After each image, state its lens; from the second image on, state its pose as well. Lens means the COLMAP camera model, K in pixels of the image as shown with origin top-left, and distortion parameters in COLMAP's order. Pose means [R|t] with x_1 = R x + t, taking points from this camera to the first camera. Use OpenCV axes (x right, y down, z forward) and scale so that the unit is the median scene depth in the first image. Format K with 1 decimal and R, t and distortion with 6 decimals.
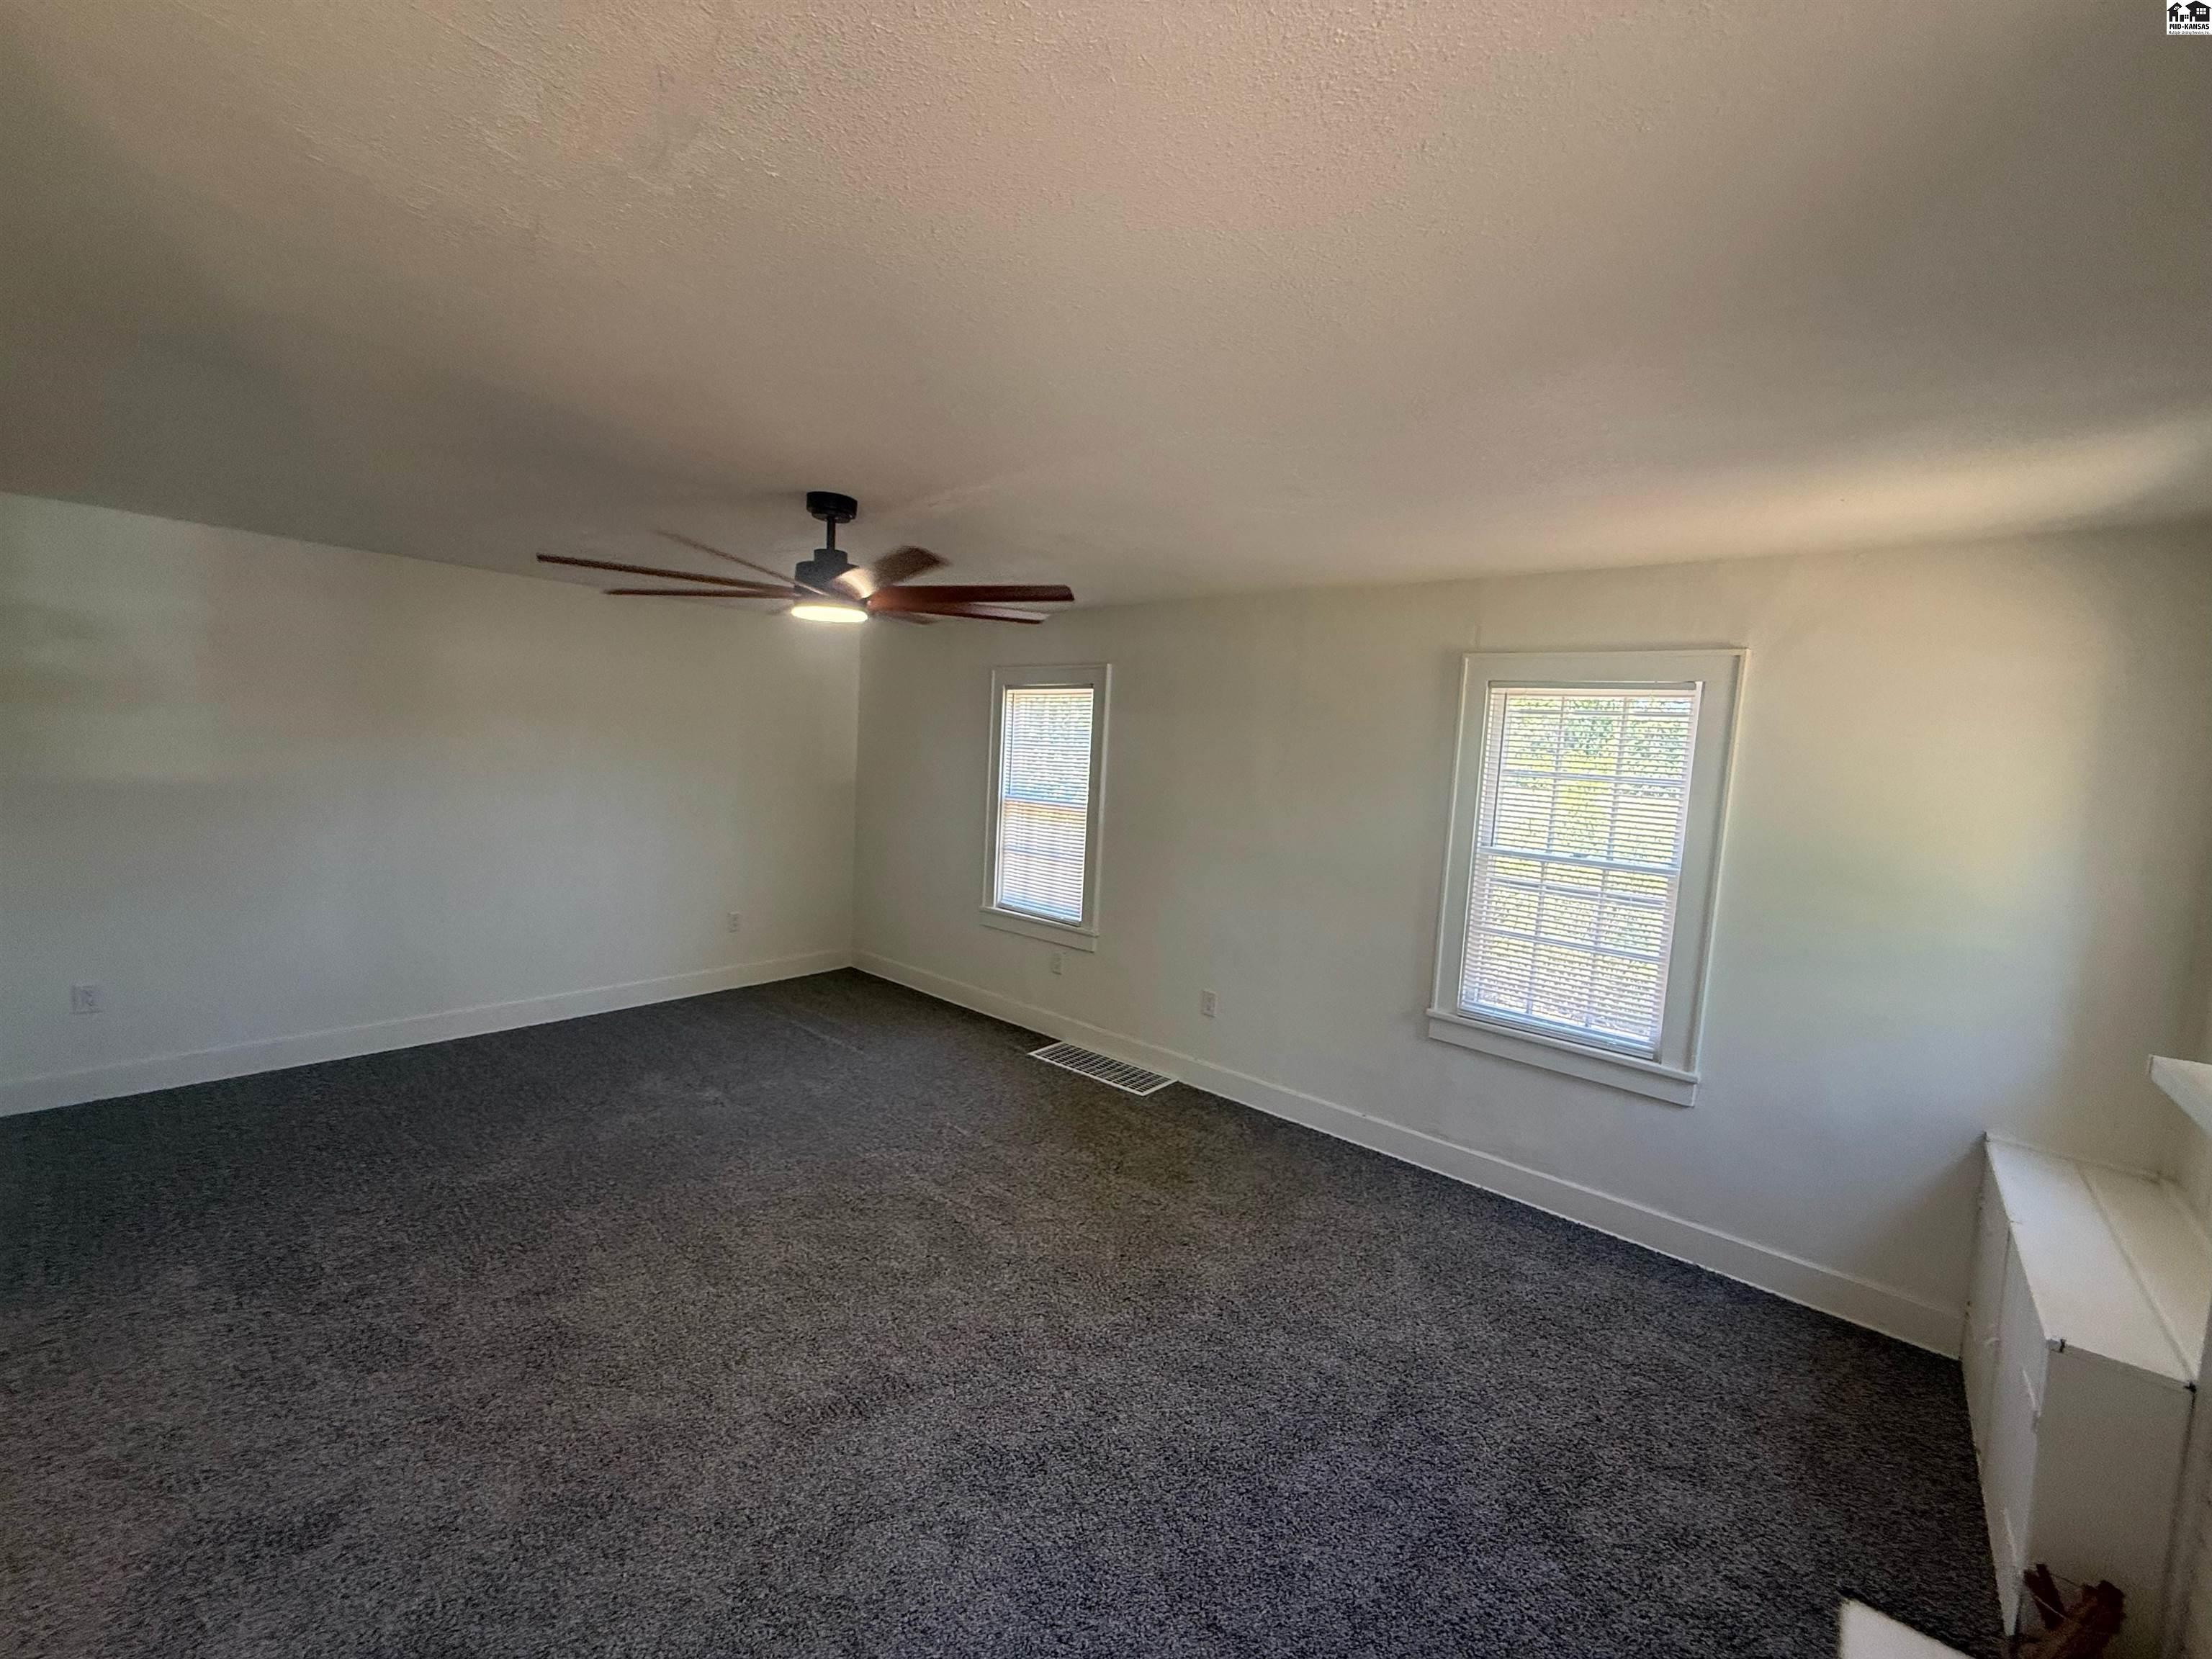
lens RADIAL K [[880.3, 0, 1110.1], [0, 880.3, 822.7], [0, 0, 1]] dist [0.002505, -0.000055]
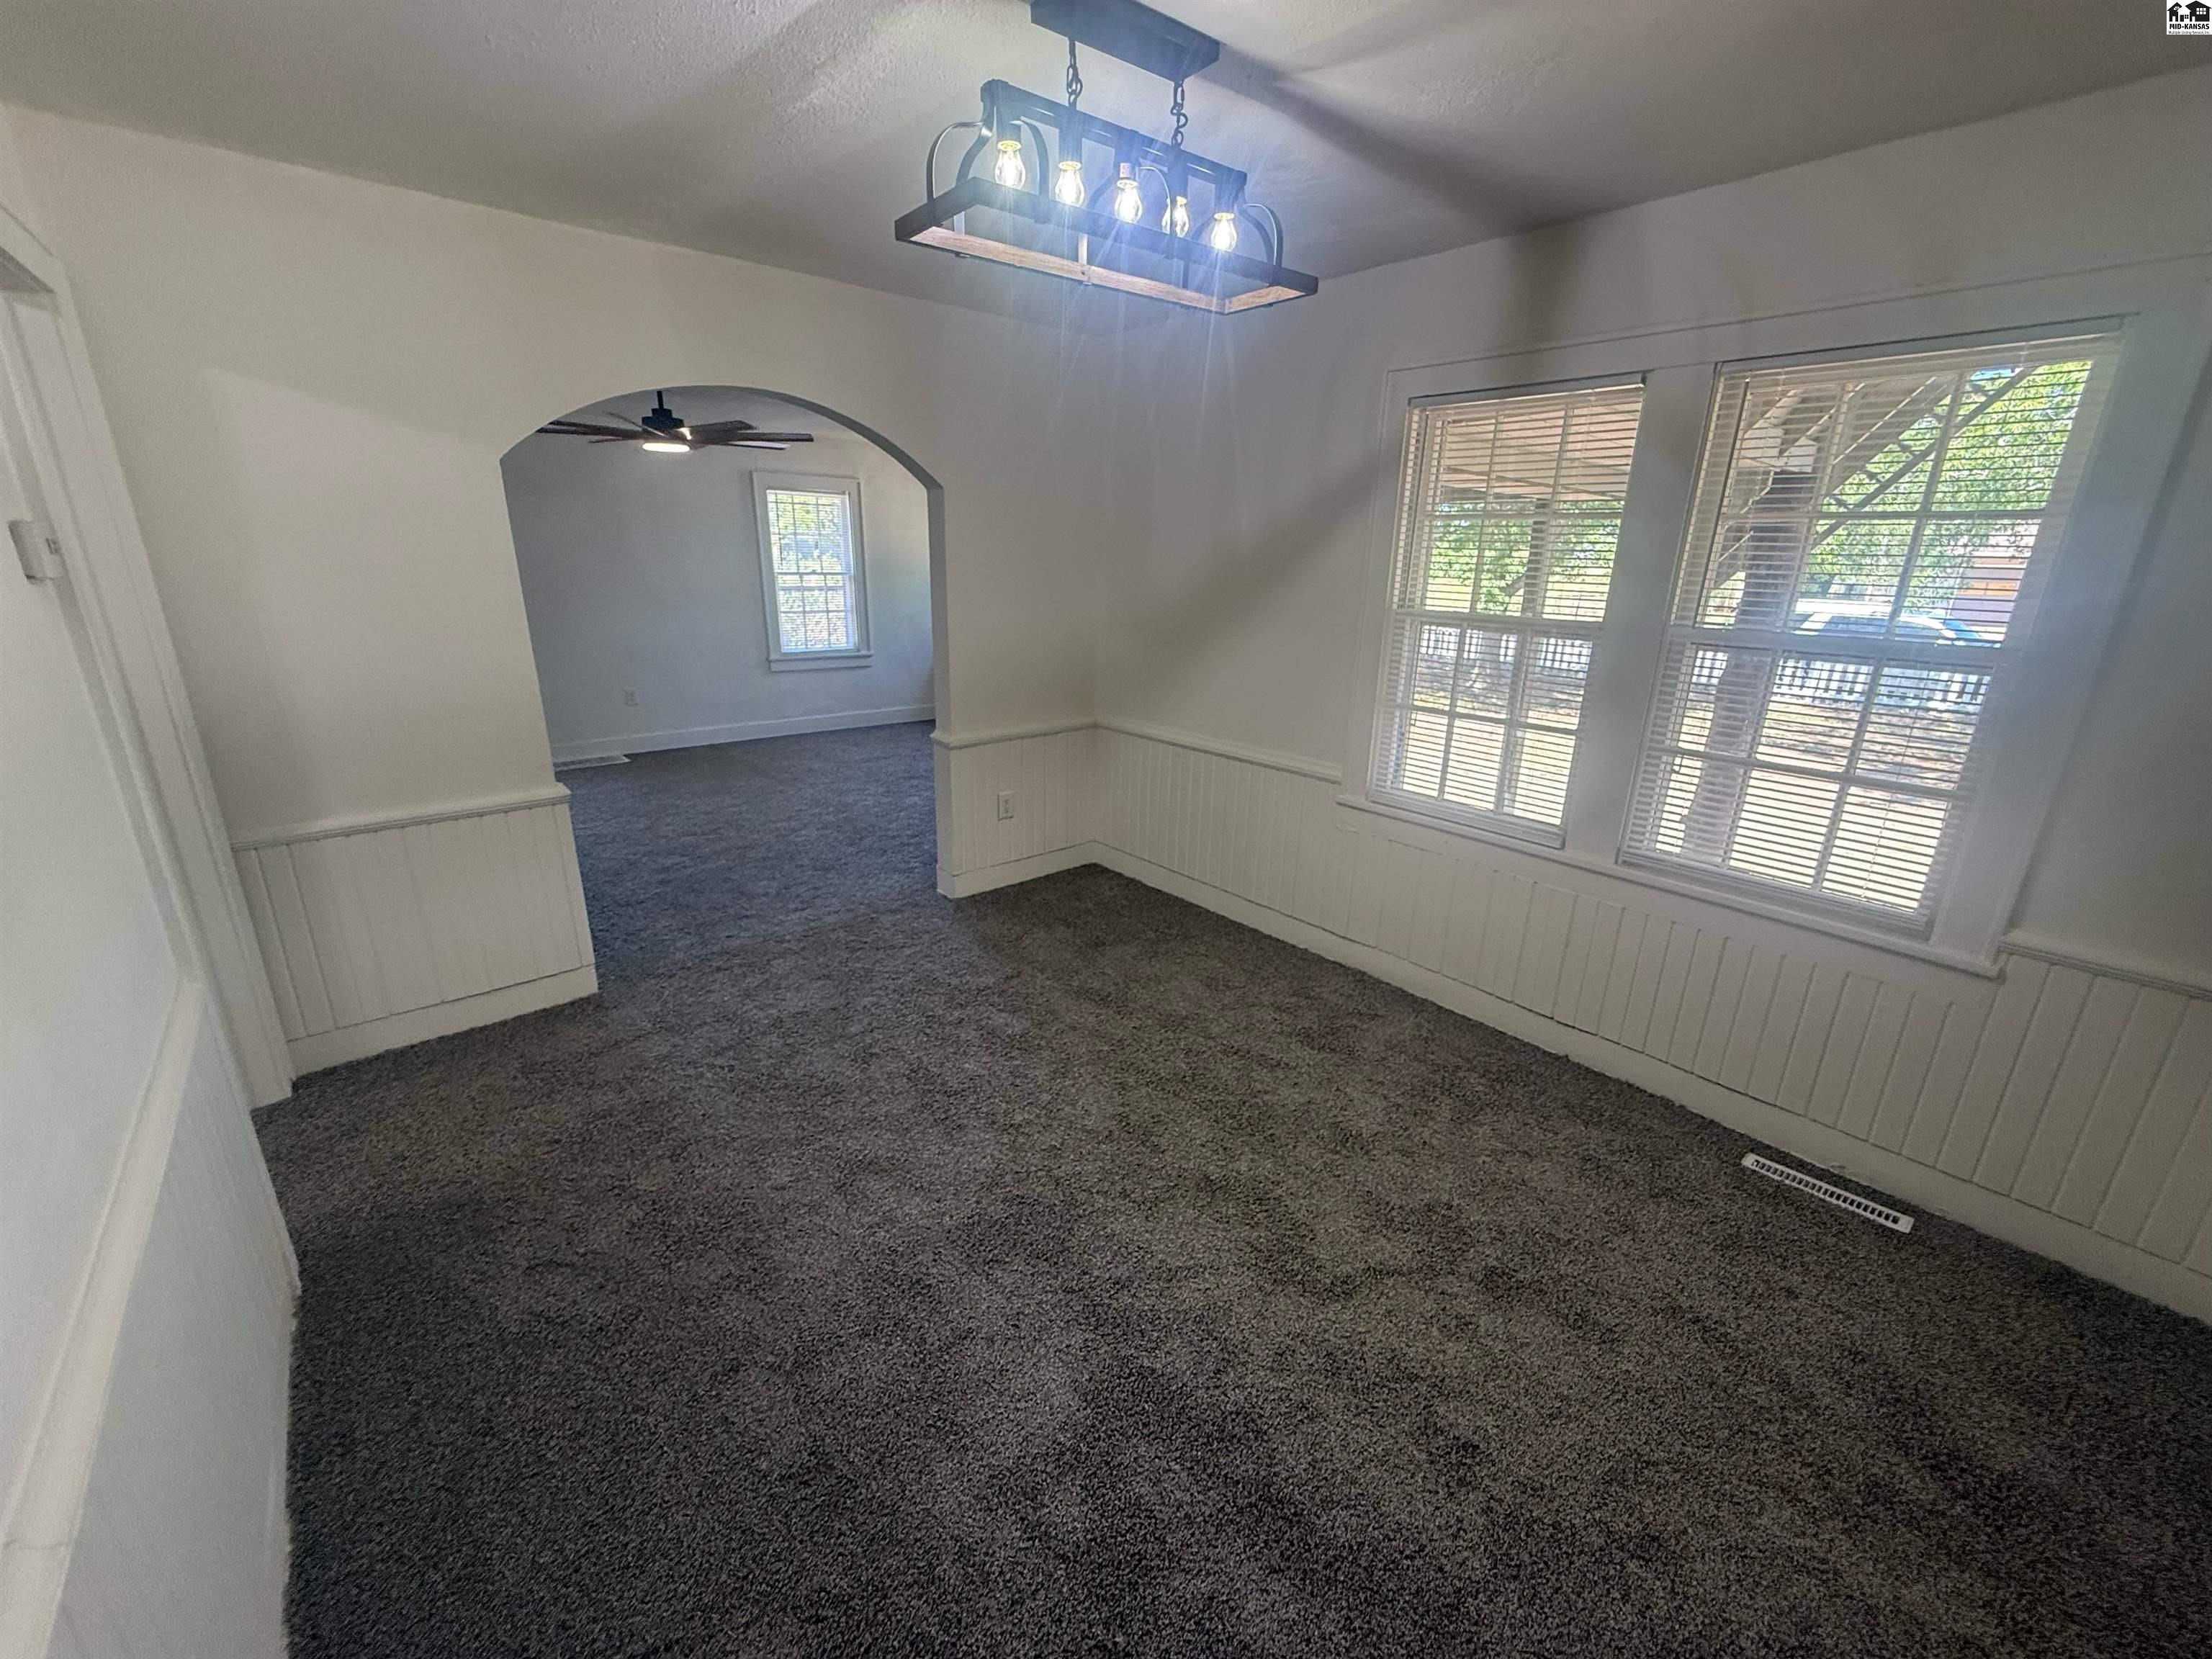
lens RADIAL K [[880.3, 0, 1101.6], [0, 880.3, 830.6], [0, 0, 1]] dist [0.002505, -0.000055]
pose [[0.163421, -0.344446, 0.924473, -1.282474], [0.081695, 0.938577, 0.335260, -0.026733], [-0.983168, 0.020736, 0.181523, -0.097107]]
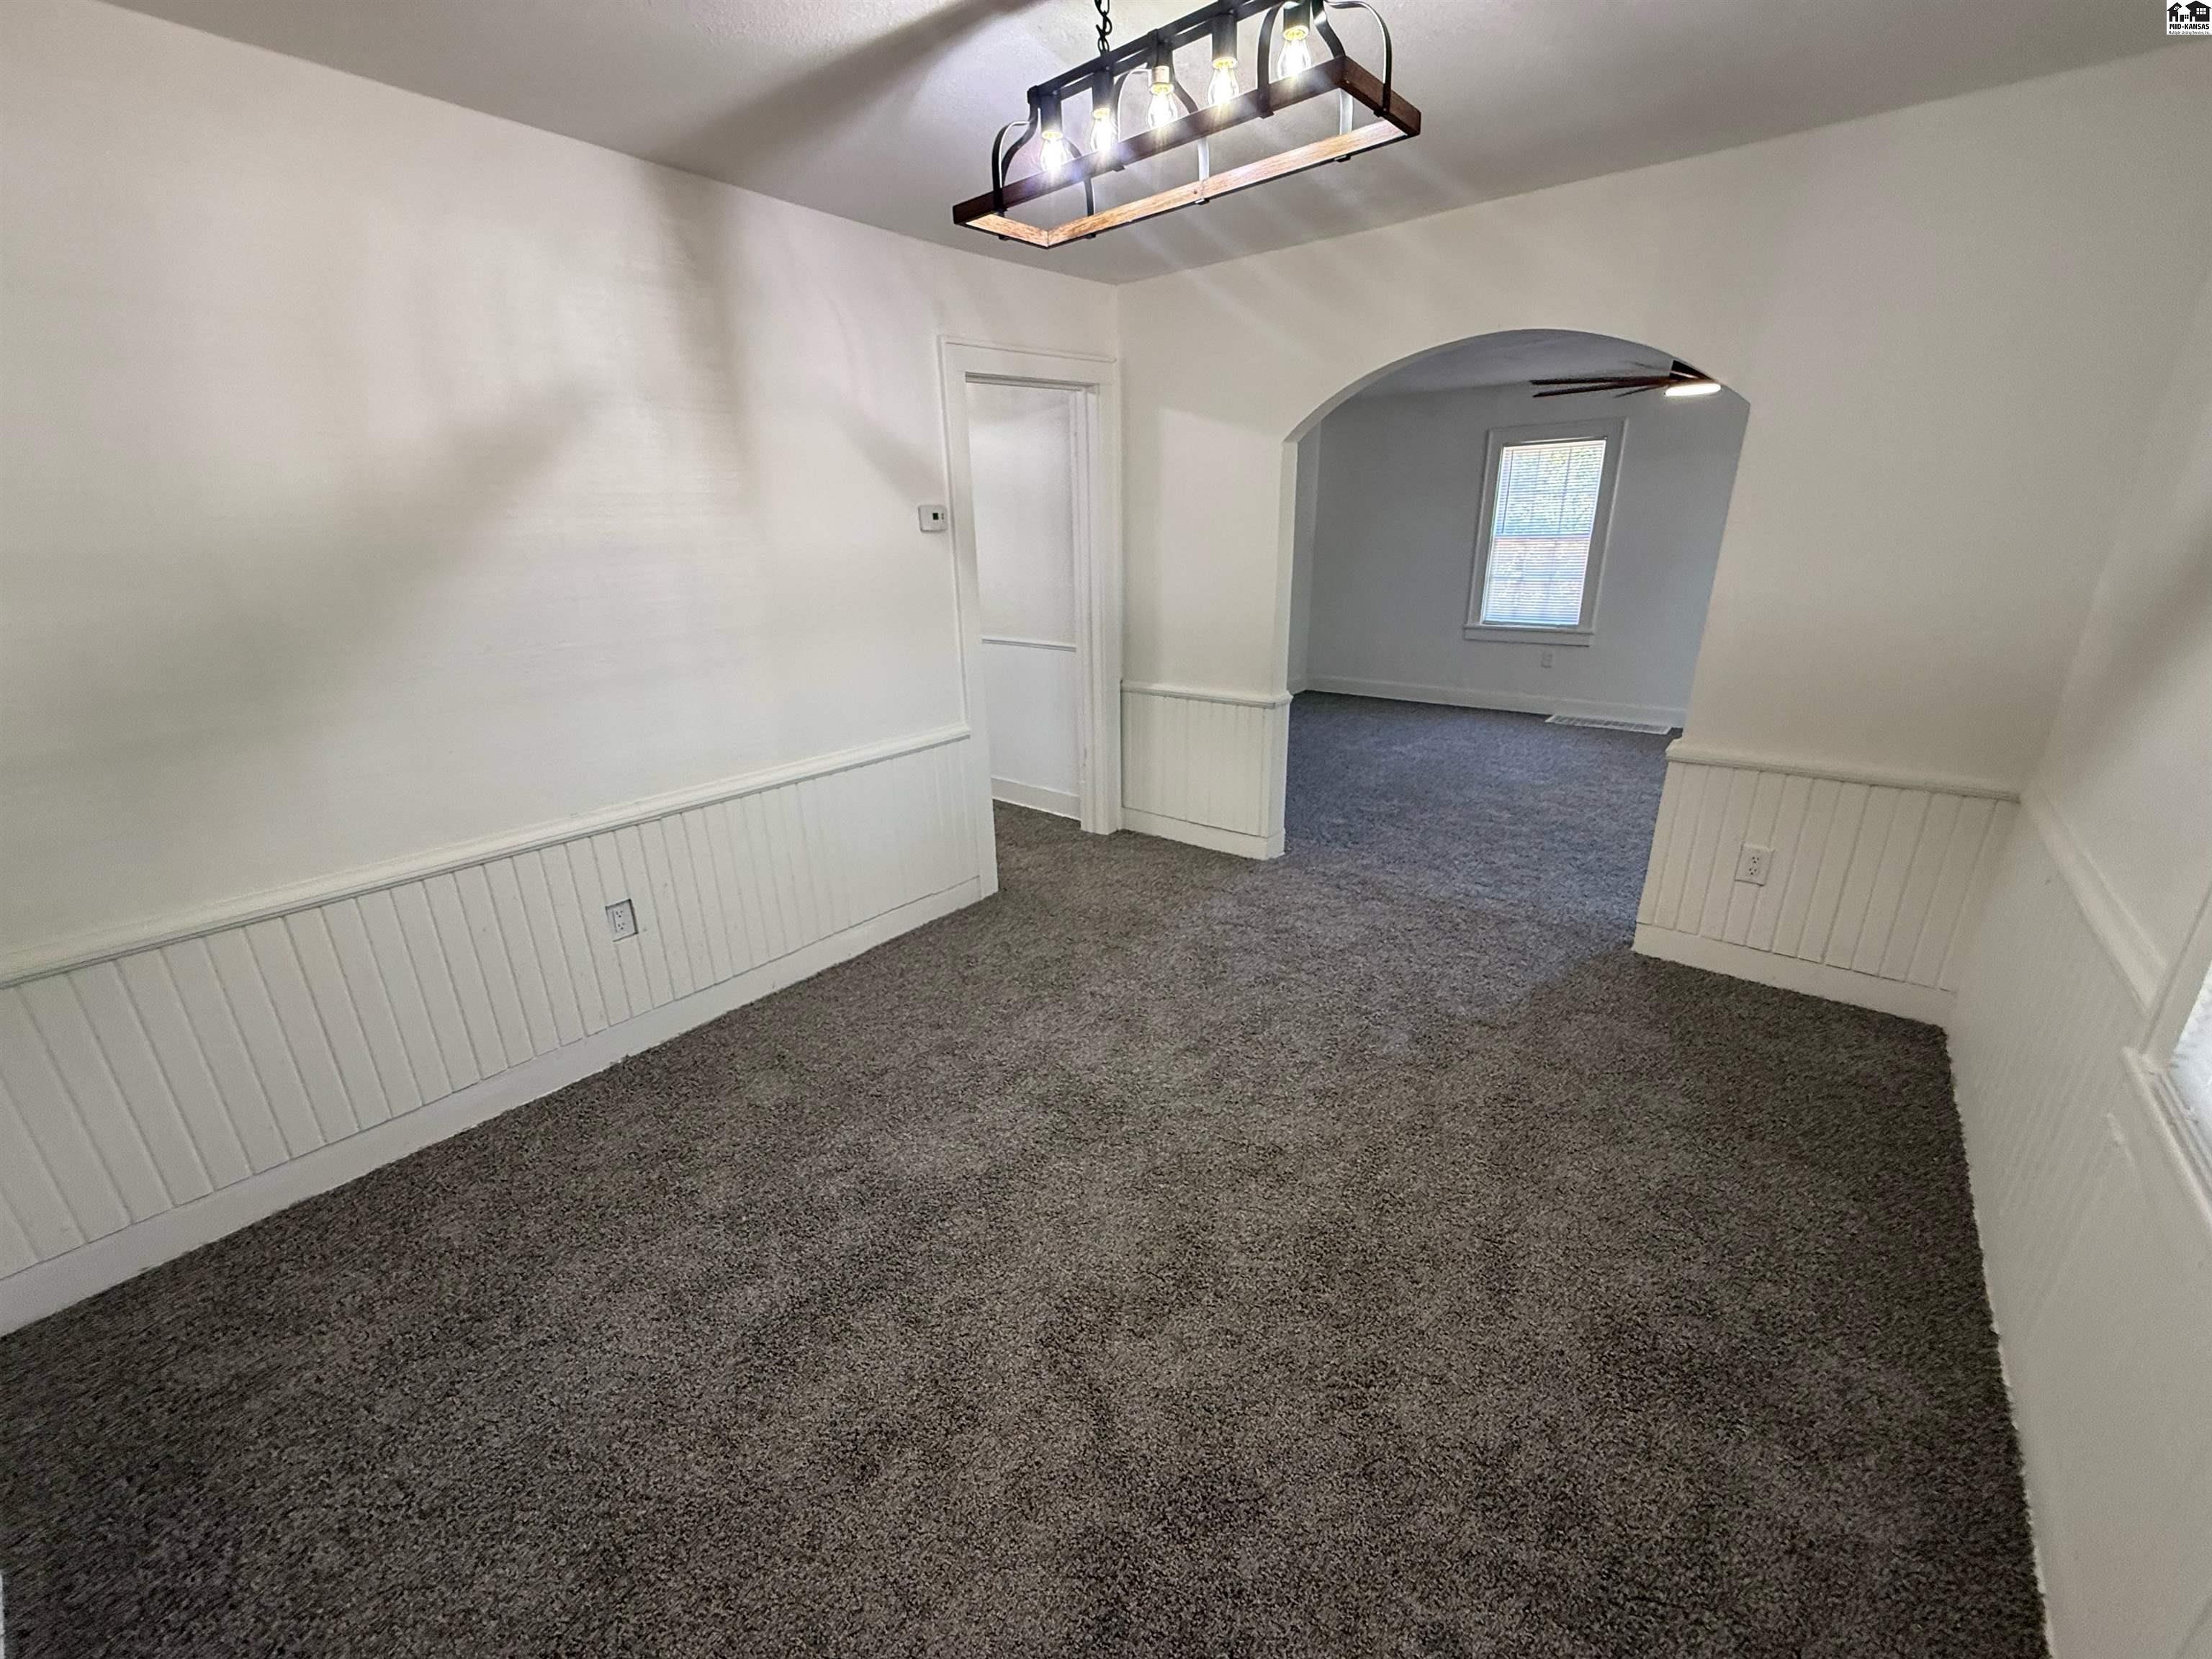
lens RADIAL K [[880.3, 0, 1105.1], [0, 880.3, 833.6], [0, 0, 1]] dist [0.002505, -0.000055]
pose [[0.997072, -0.076452, 0.001262, -0.896877], [0.073734, 0.965732, 0.248847, 0.035325], [-0.020243, -0.248025, 0.968542, -0.443547]]
